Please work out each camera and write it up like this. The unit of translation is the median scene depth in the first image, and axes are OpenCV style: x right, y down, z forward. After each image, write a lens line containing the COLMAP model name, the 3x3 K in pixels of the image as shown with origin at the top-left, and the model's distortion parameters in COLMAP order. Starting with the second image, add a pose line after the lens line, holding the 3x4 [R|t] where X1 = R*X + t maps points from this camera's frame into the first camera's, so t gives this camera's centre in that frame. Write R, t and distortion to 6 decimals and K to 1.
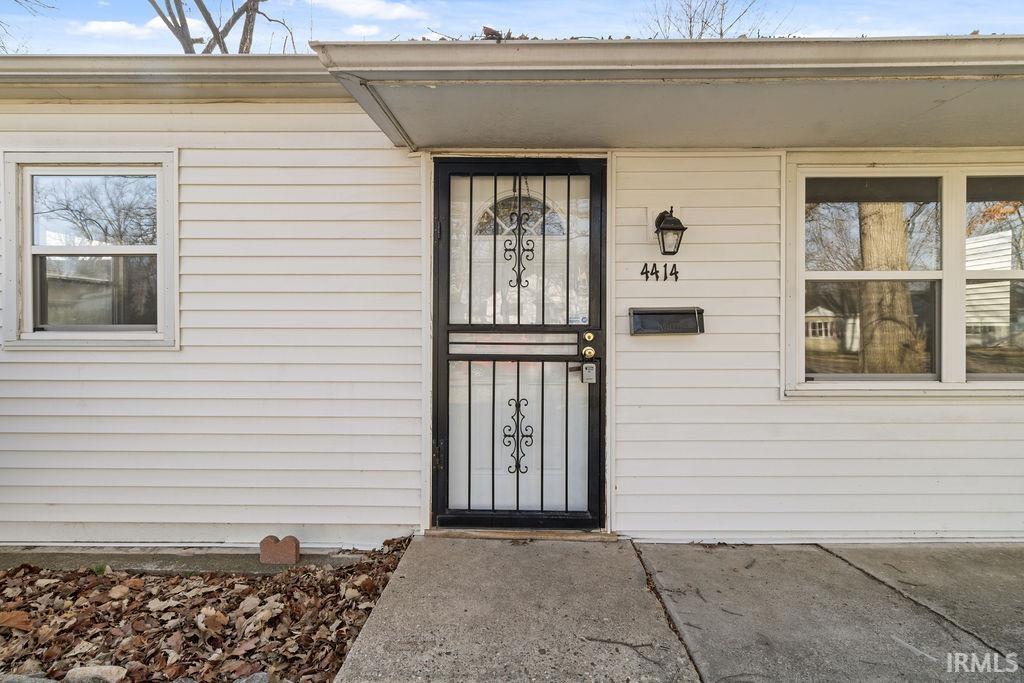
lens RADIAL K [[474.9, 0, 529.9], [0, 474.9, 337.7], [0, 0, 1]] dist [-0.000146, 0.000133]
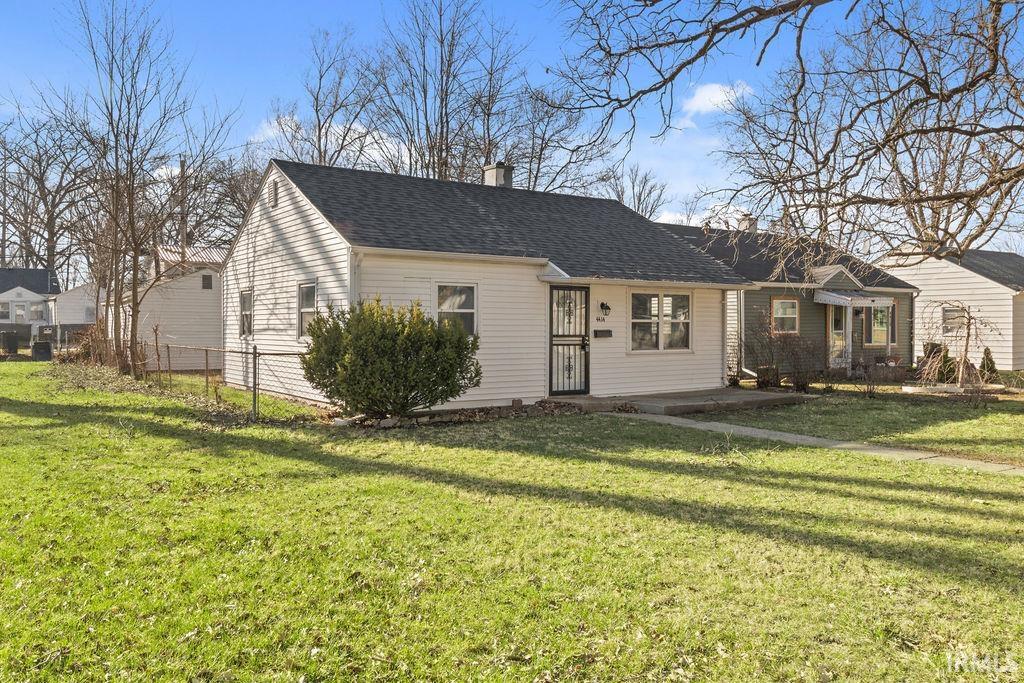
lens RADIAL K [[803.2, 0, 515.3], [0, 803.2, 322.3], [0, 0, 1]] dist [-0.008441, -0.001411]
pose [[0.814471, 0.004450, 0.580187, -3.635269], [0.005715, 0.999861, -0.015692, -0.029479], [-0.580176, 0.016097, 0.814332, -3.413079]]
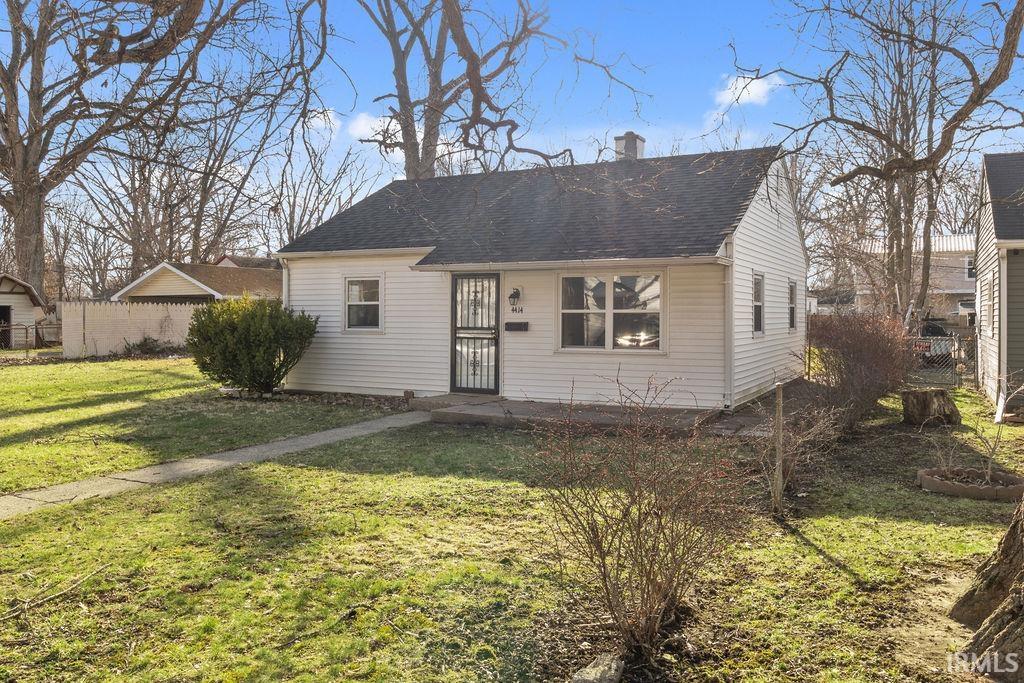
lens RADIAL K [[803.2, 0, 515.3], [0, 803.2, 322.3], [0, 0, 1]] dist [-0.008441, -0.001411]
pose [[0.892538, 0.006302, -0.450928, 2.550482], [-0.010849, 0.999913, -0.007499, -0.024567], [0.450841, 0.011585, 0.892529, -3.523797]]
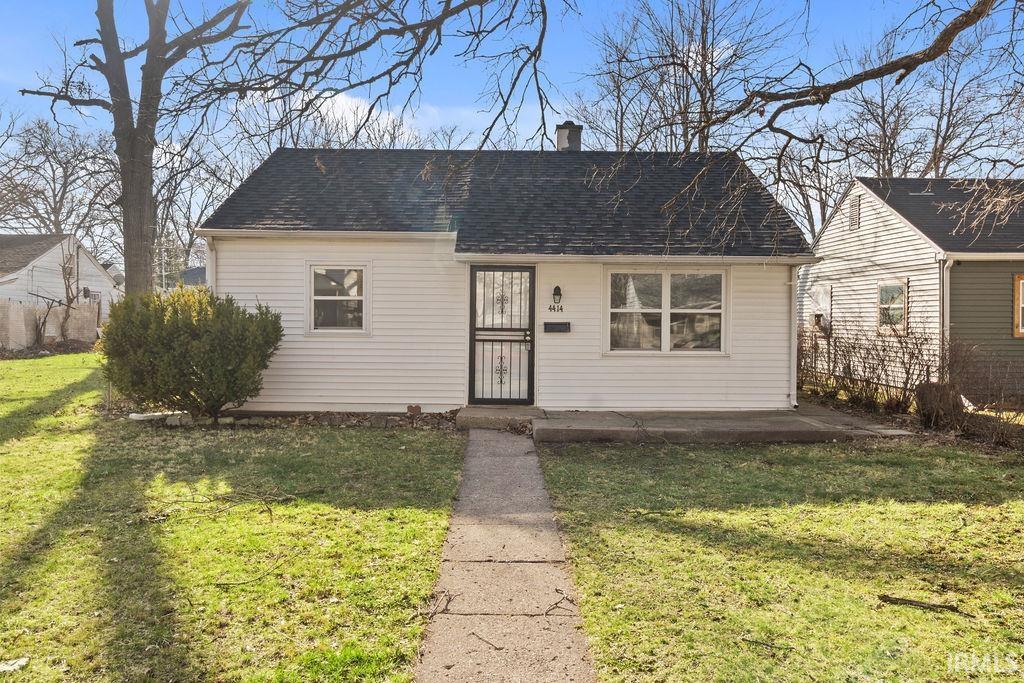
lens RADIAL K [[803.2, 0, 515.3], [0, 803.2, 322.3], [0, 0, 1]] dist [-0.008441, -0.001411]
pose [[0.999773, 0.008350, 0.019603, -0.037685], [-0.008179, 0.999928, -0.008756, -0.021786], [-0.019675, 0.008594, 0.999769, -3.477136]]
